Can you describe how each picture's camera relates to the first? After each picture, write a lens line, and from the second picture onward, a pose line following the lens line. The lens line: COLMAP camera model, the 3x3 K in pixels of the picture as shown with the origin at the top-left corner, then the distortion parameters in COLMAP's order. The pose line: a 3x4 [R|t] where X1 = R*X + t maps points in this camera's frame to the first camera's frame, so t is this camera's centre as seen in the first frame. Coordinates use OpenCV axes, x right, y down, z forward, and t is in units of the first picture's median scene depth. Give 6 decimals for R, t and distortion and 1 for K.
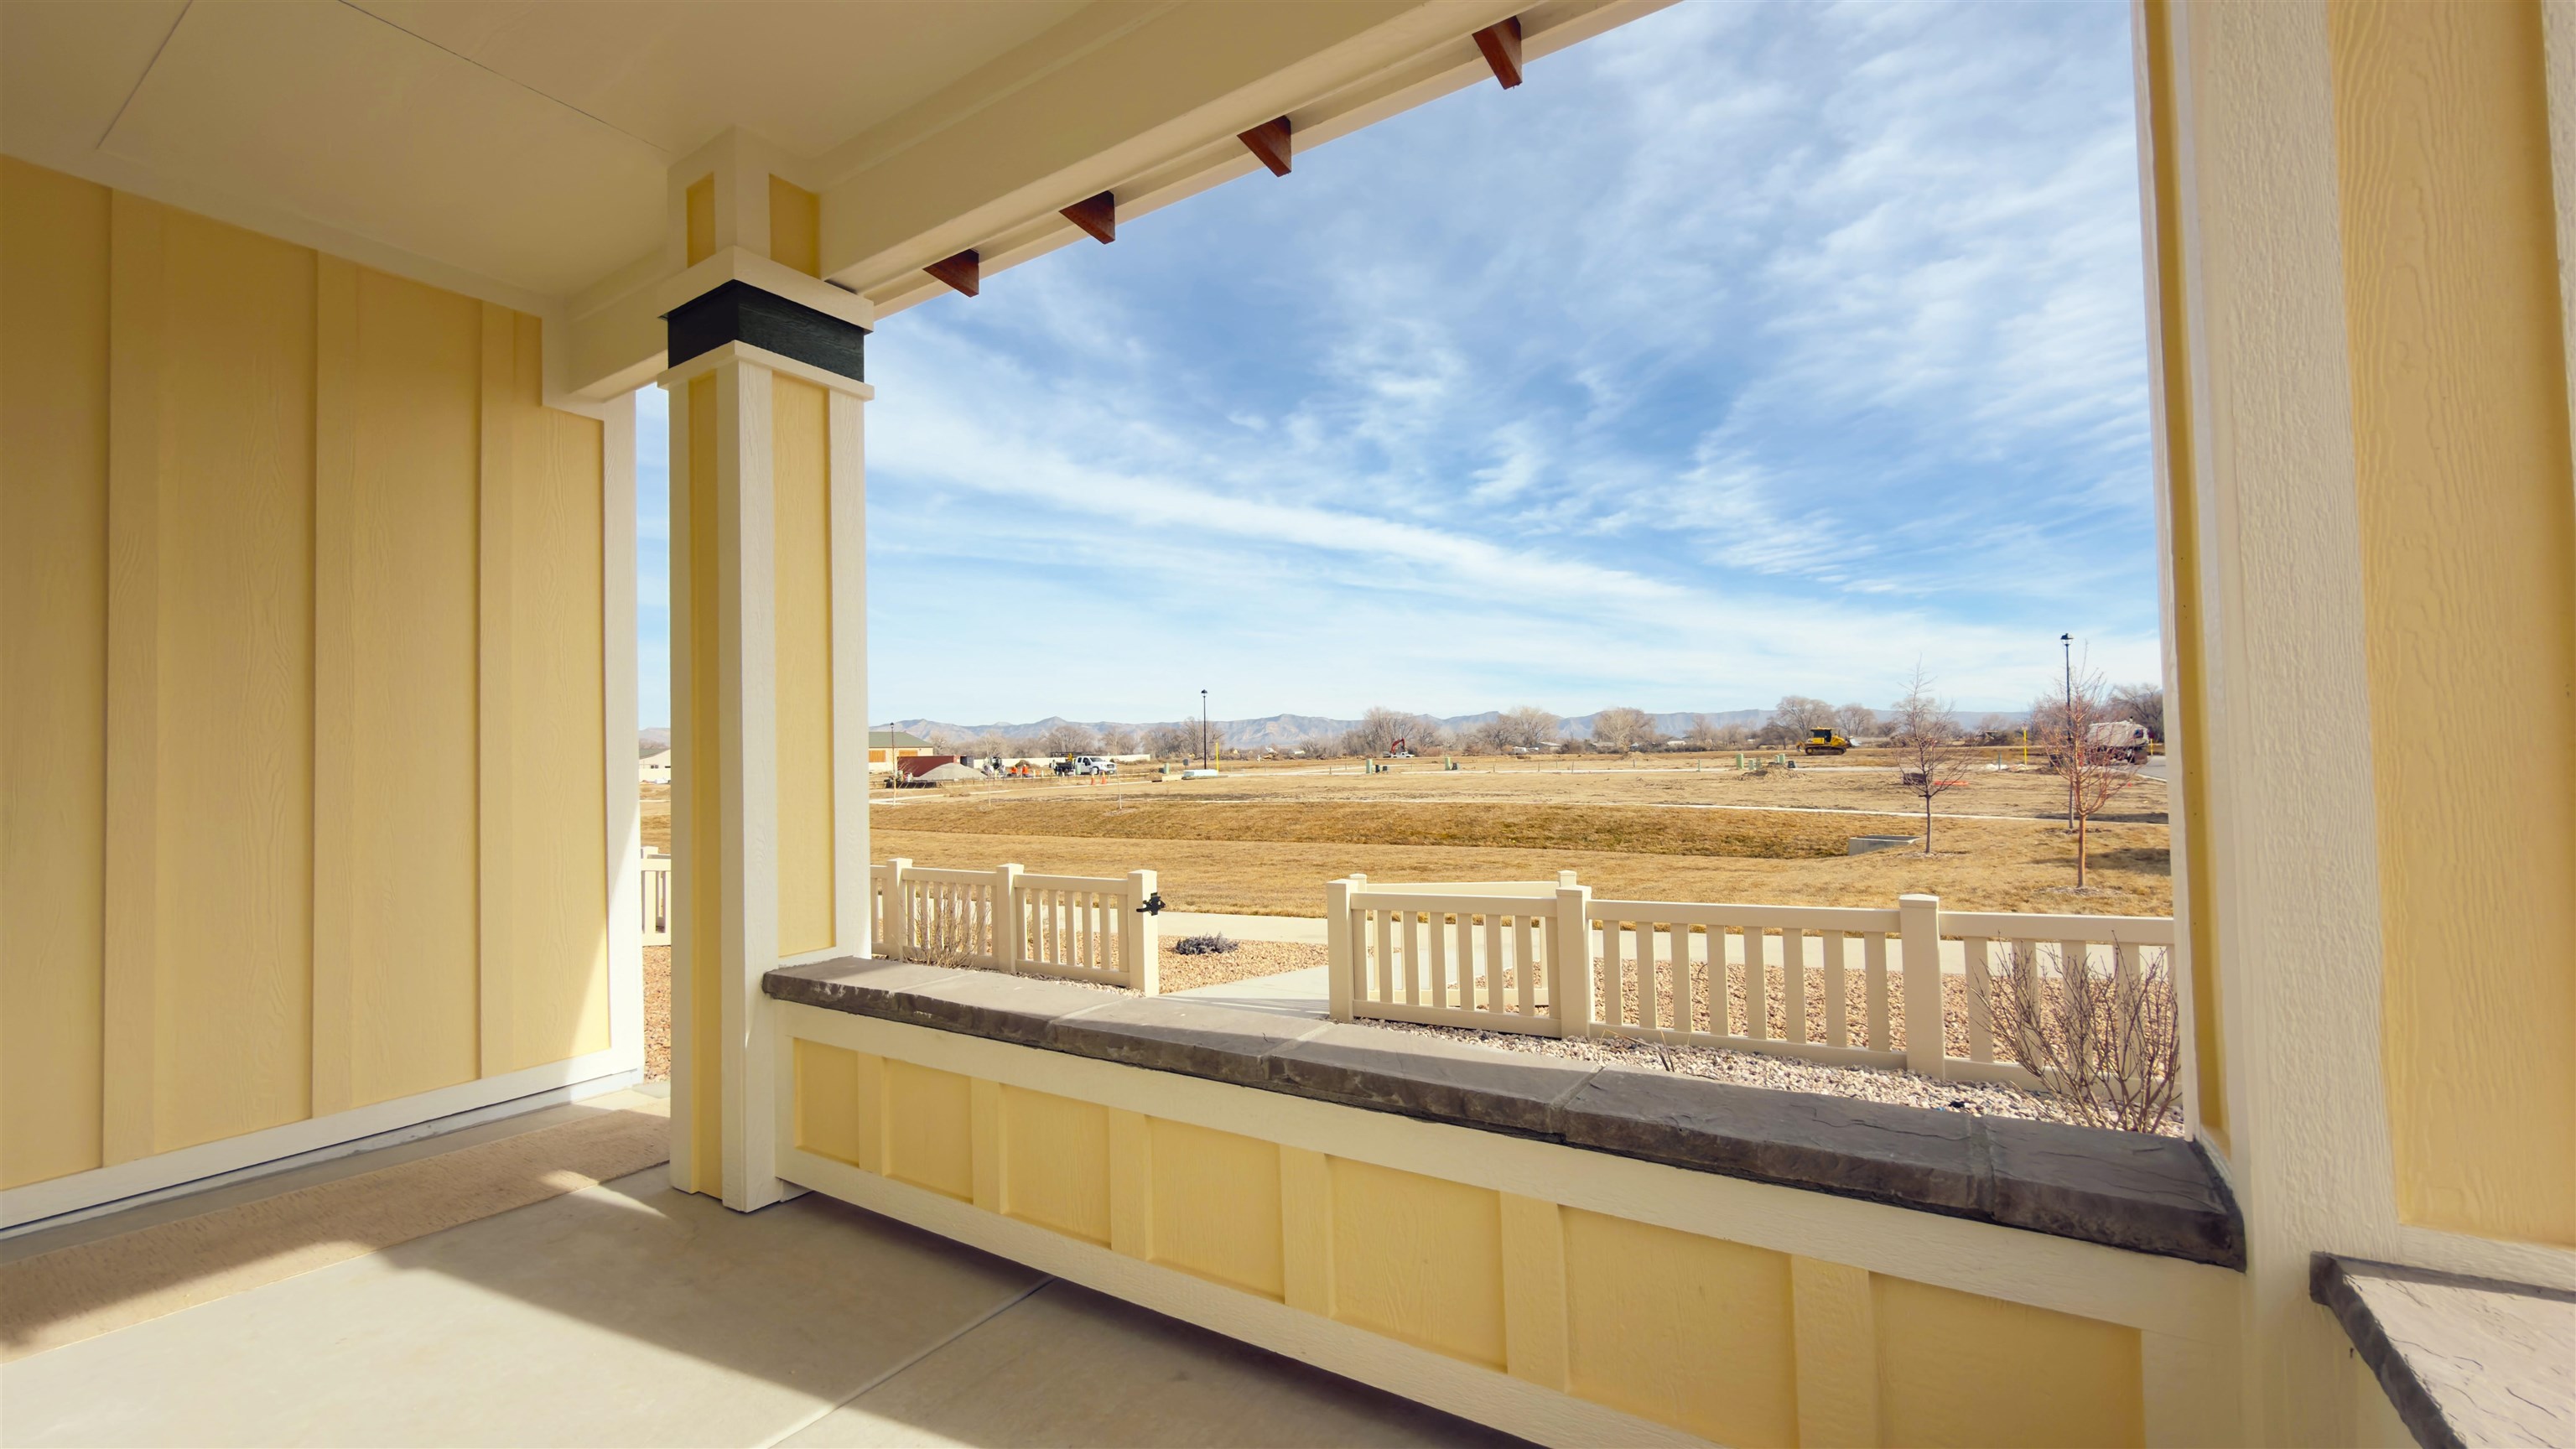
lens RADIAL K [[1068.3, 0, 1288.0], [0, 1068.3, 724.5], [0, 0, 1]] dist [-0.002591, -0.000243]
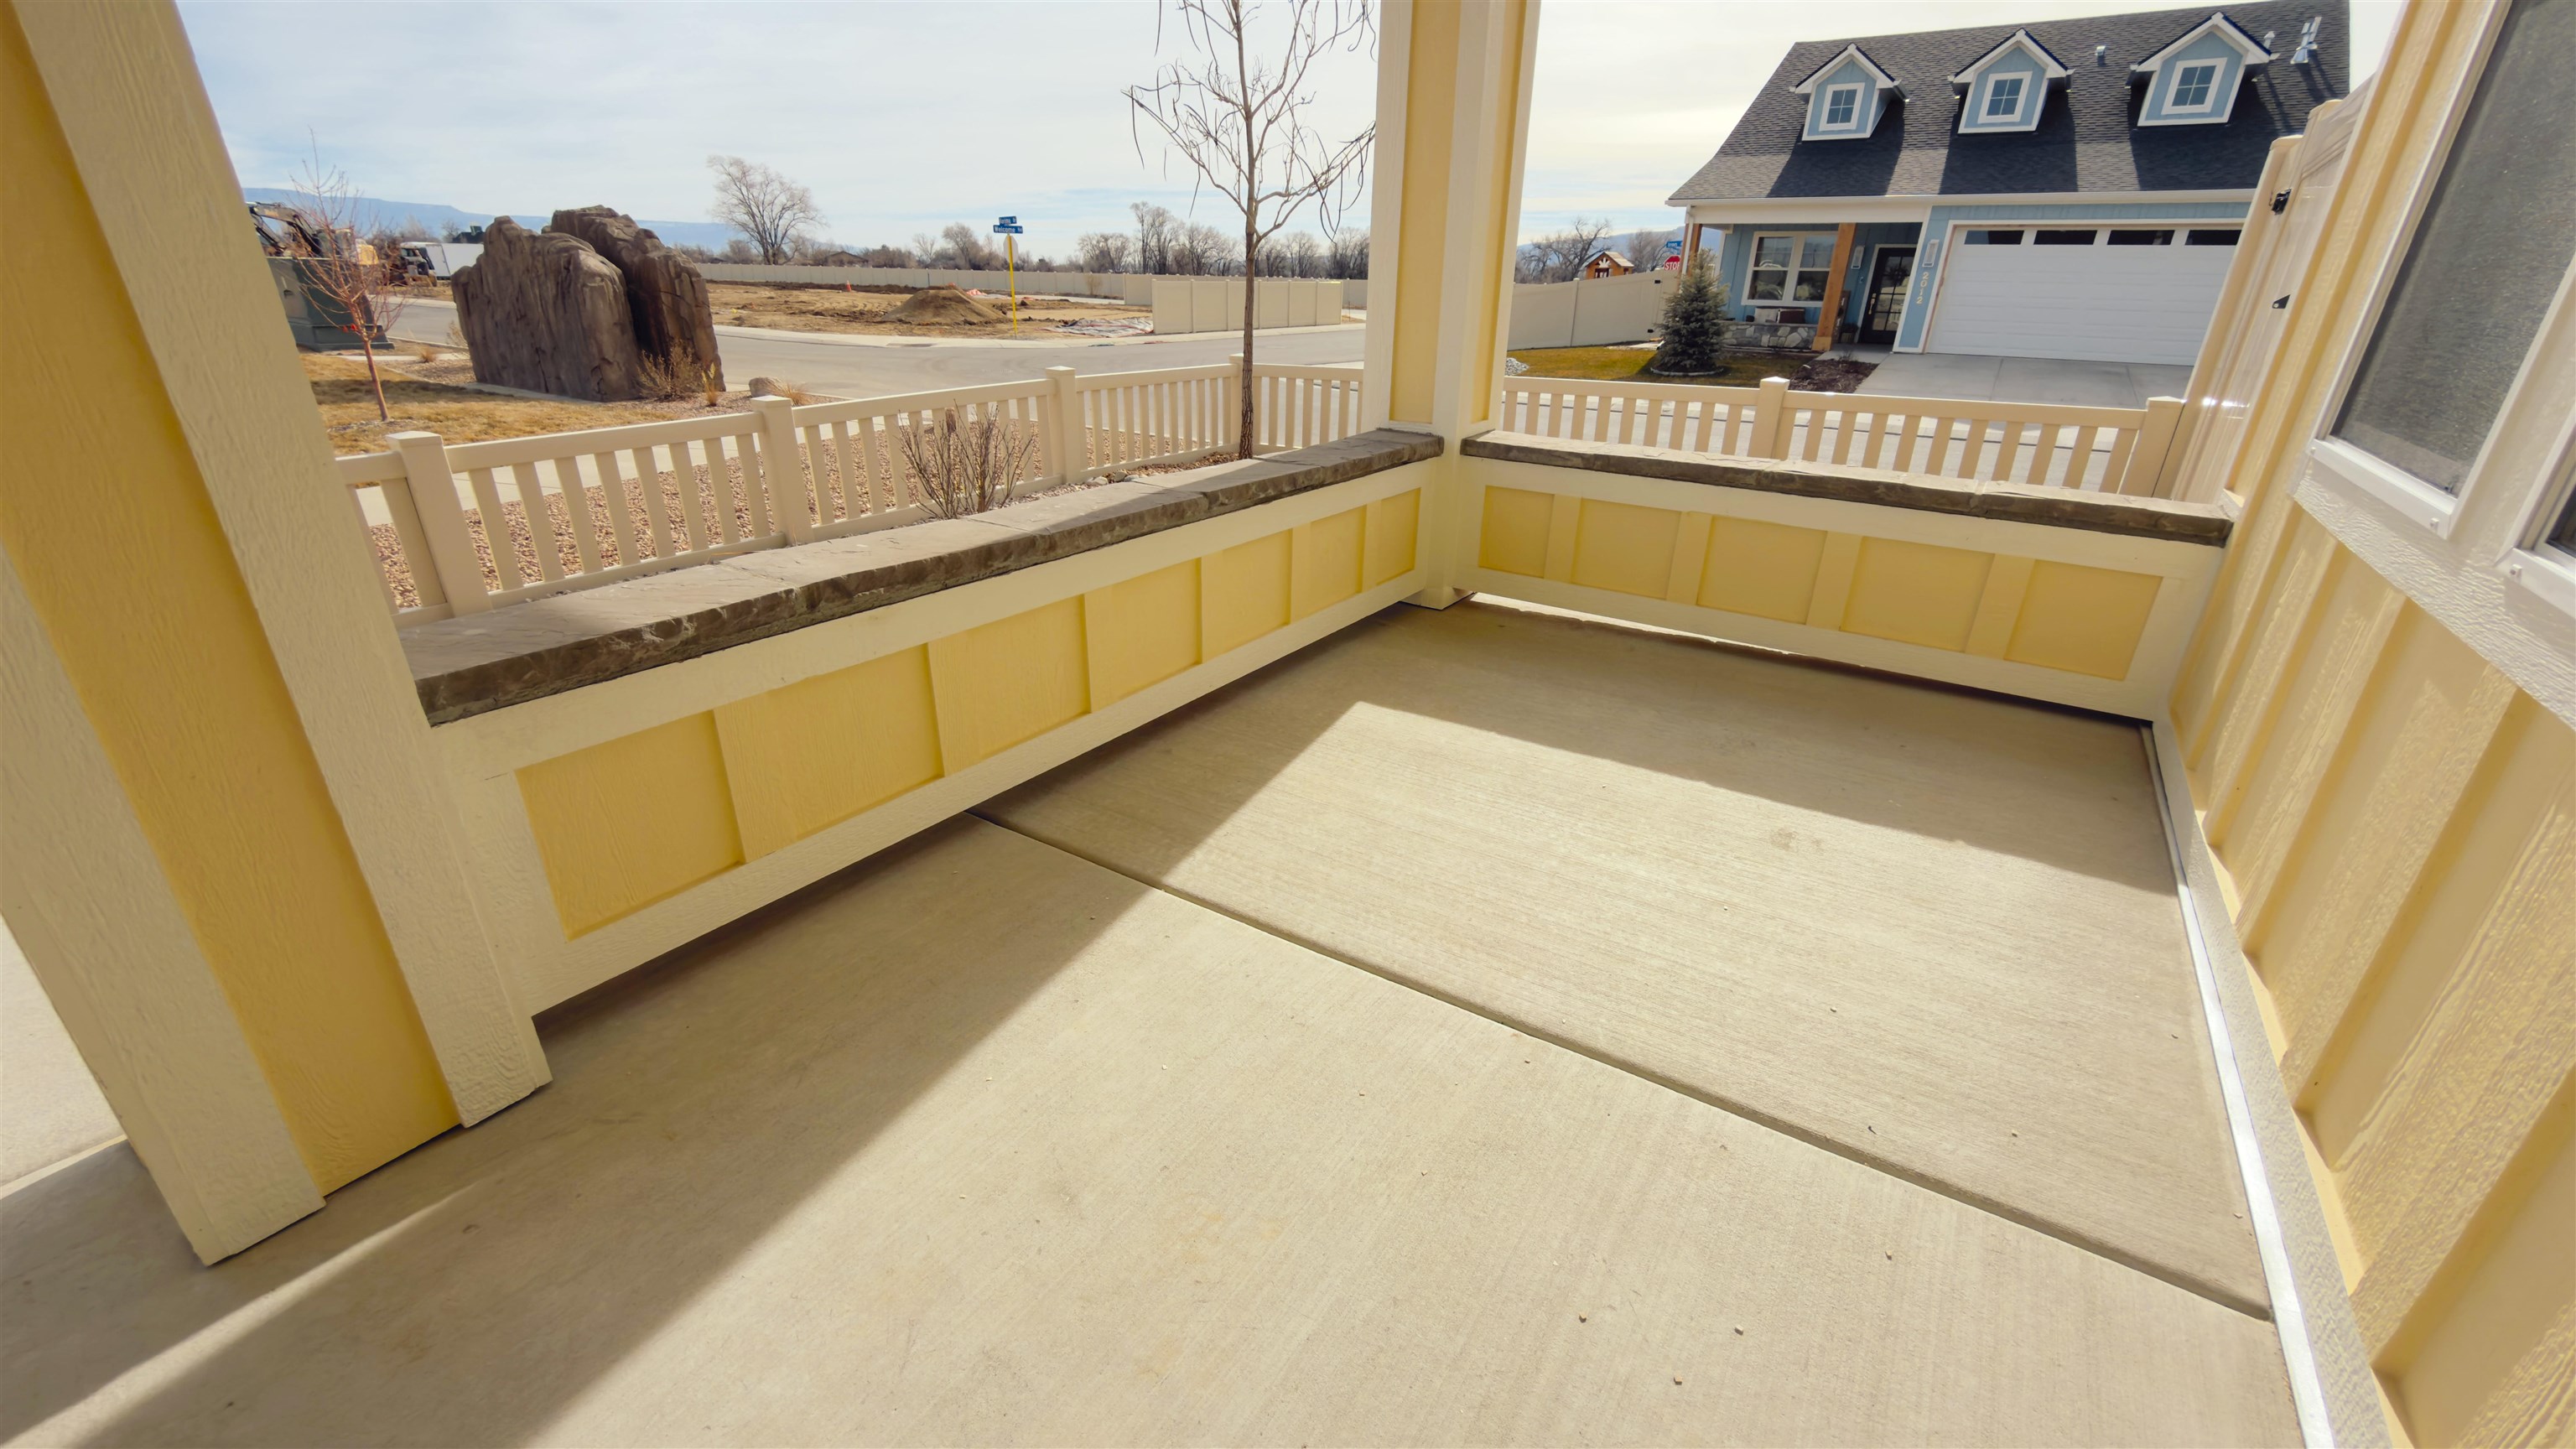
lens RADIAL K [[1034.2, 0, 1288.0], [0, 1034.2, 724.5], [0, 0, 1]] dist [0.000733, 0.000169]
pose [[-0.002065, -0.376920, 0.926243, -1.272214], [-0.055774, 0.924847, 0.376228, 0.077268], [-0.998441, -0.050883, -0.022932, 0.860845]]
